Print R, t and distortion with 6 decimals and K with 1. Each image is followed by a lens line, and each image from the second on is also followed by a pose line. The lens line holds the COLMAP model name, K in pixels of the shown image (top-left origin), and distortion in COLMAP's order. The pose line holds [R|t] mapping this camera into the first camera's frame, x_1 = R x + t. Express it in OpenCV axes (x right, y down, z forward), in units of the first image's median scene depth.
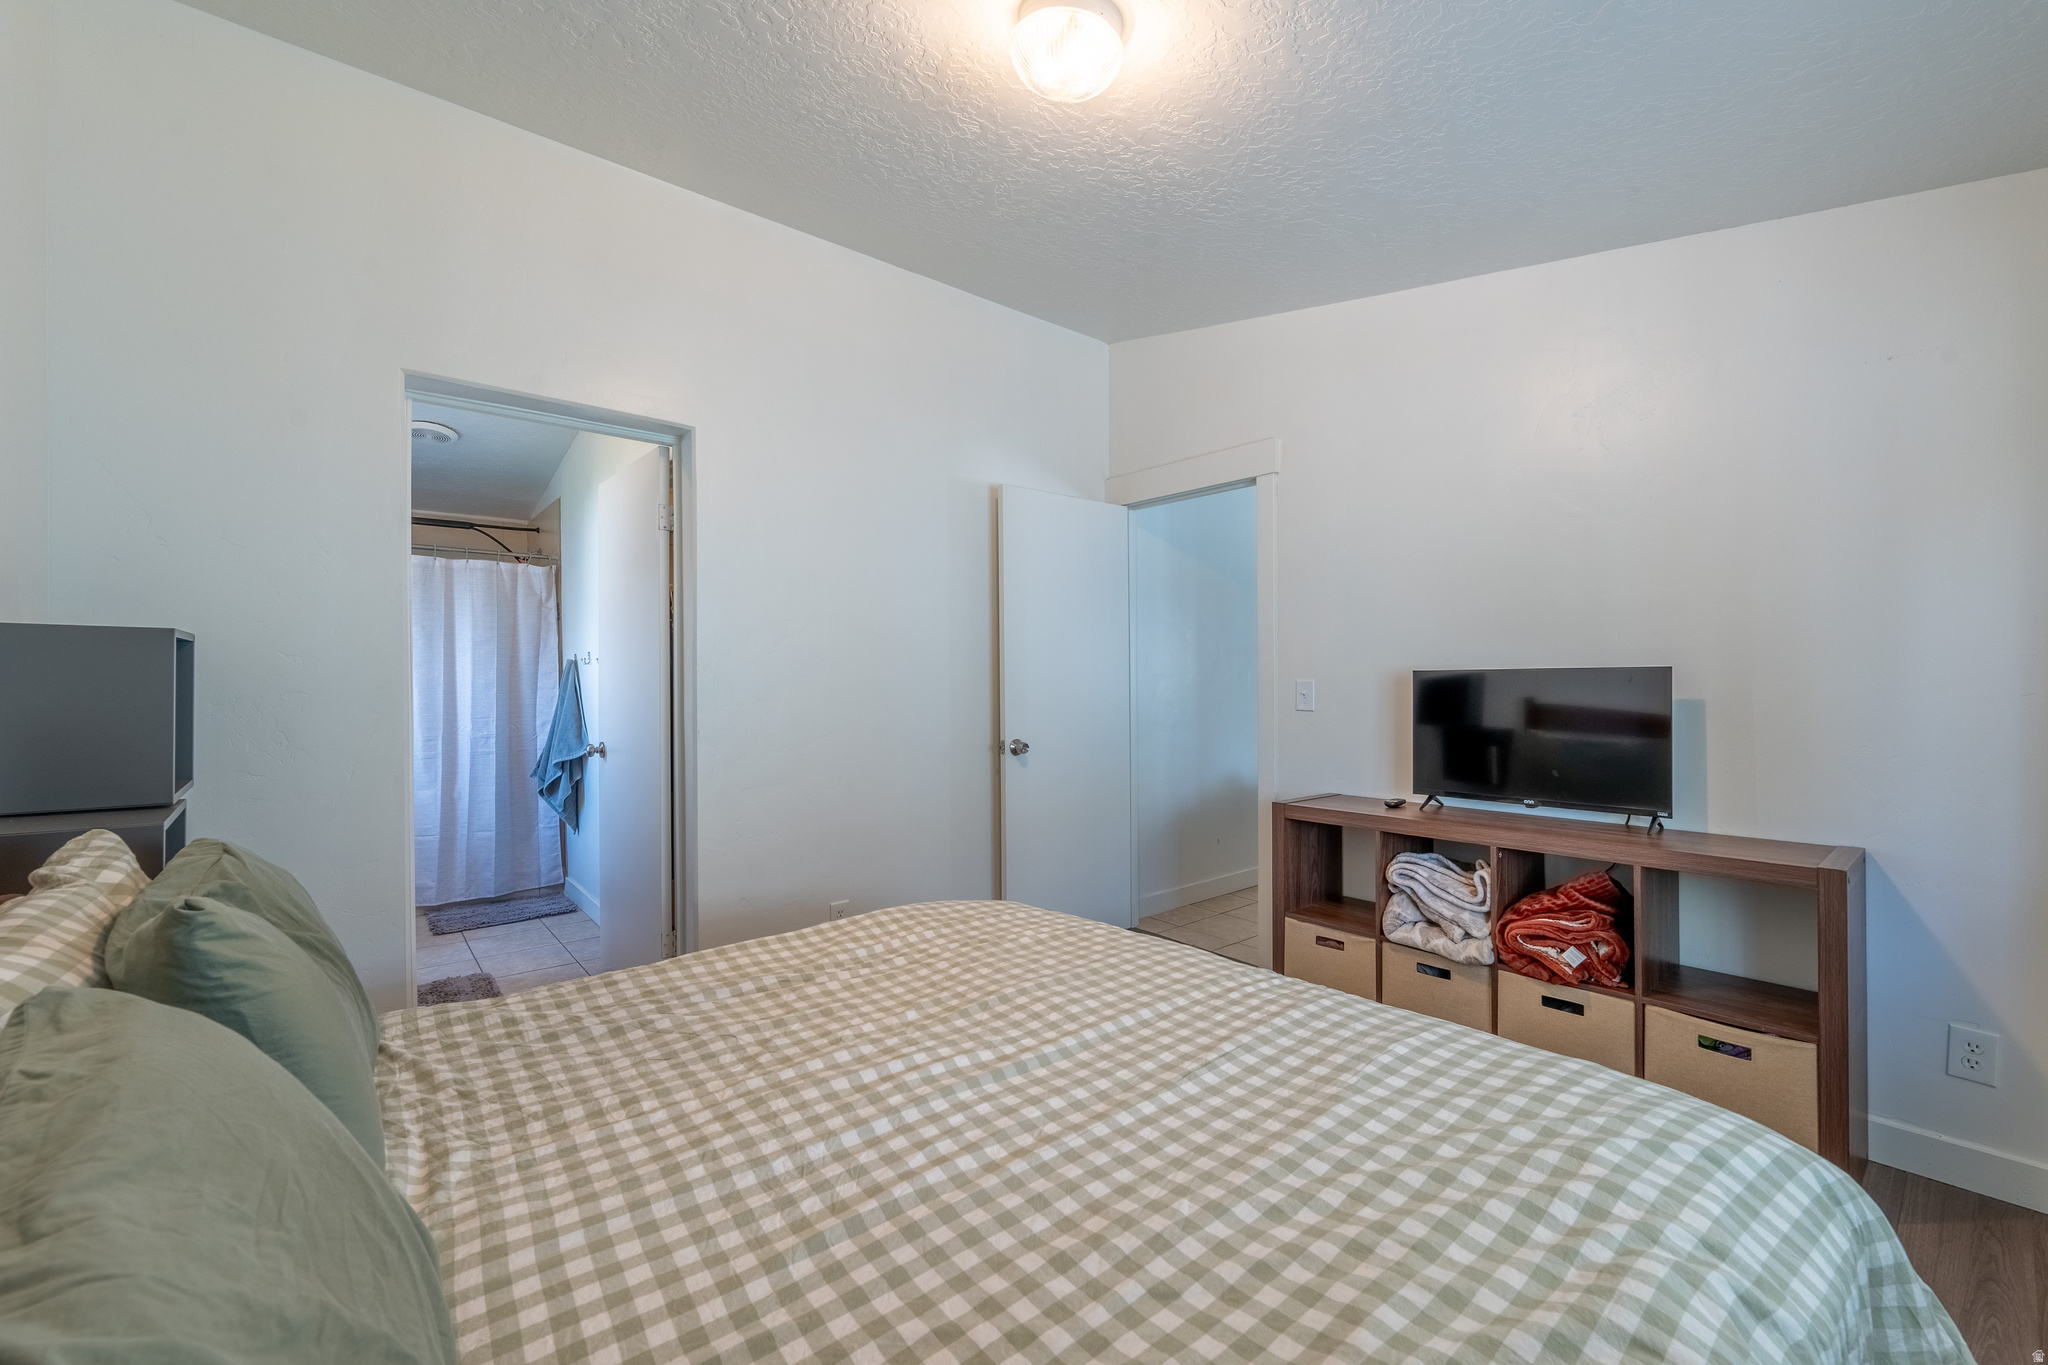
lens RADIAL K [[791.0, 0, 957.9], [0, 791.0, 690.7], [0, 0, 1]] dist [-0.002613, -0.000066]
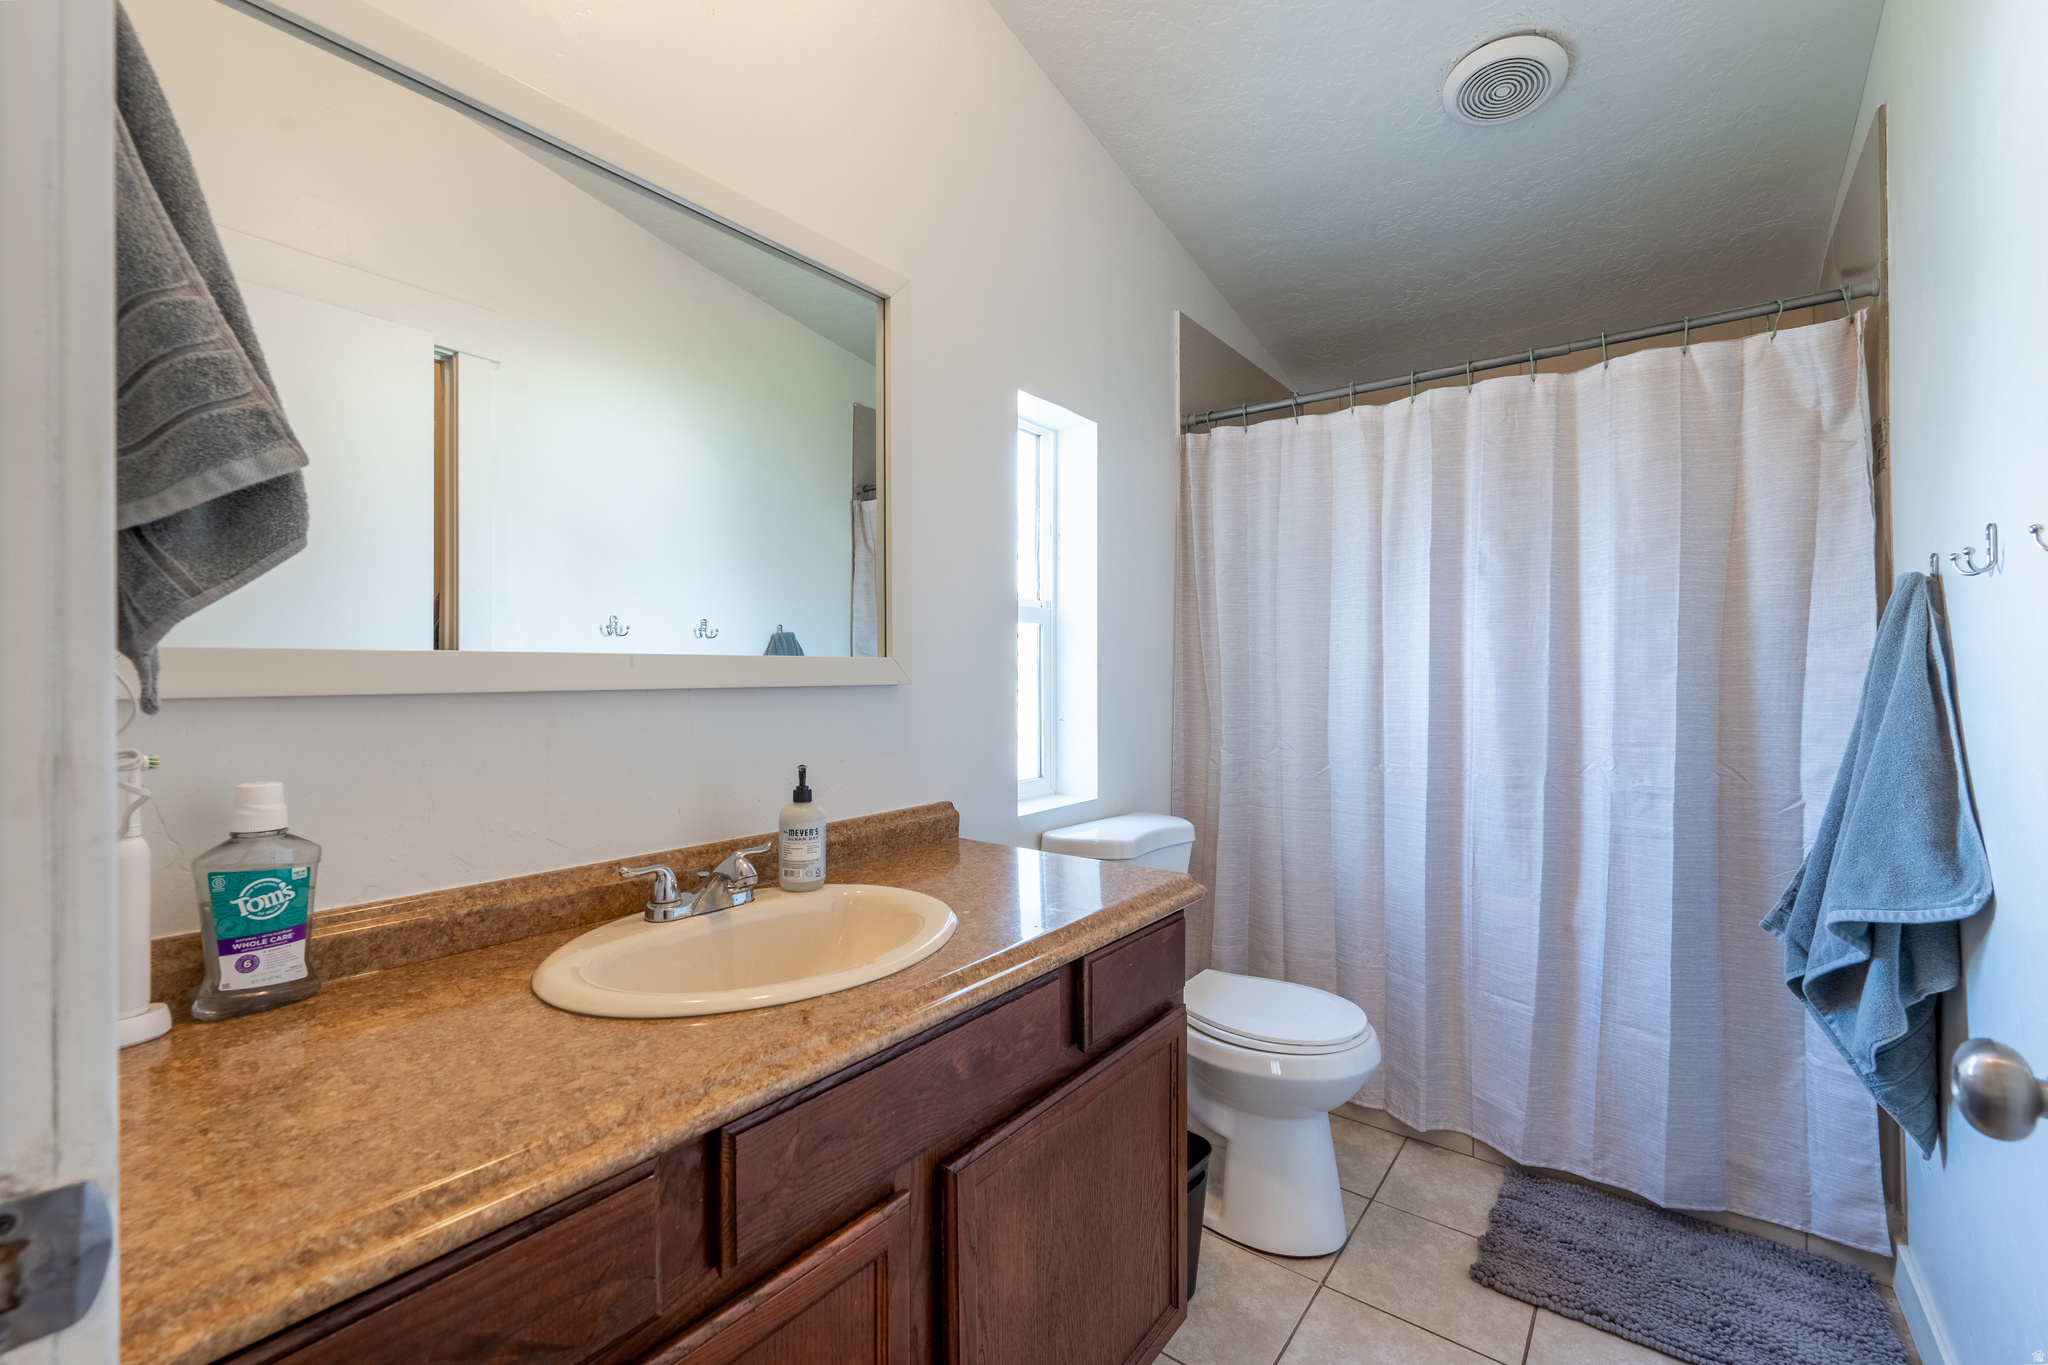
lens RADIAL K [[868.0, 0, 1045.2], [0, 868.0, 672.9], [0, 0, 1]] dist [-0.003060, -0.000007]
pose [[0.293239, -0.001745, -0.956038, -0.269960], [-0.008382, 0.999955, -0.004396, 0.002709], [0.956002, 0.009303, 0.293211, 0.582981]]
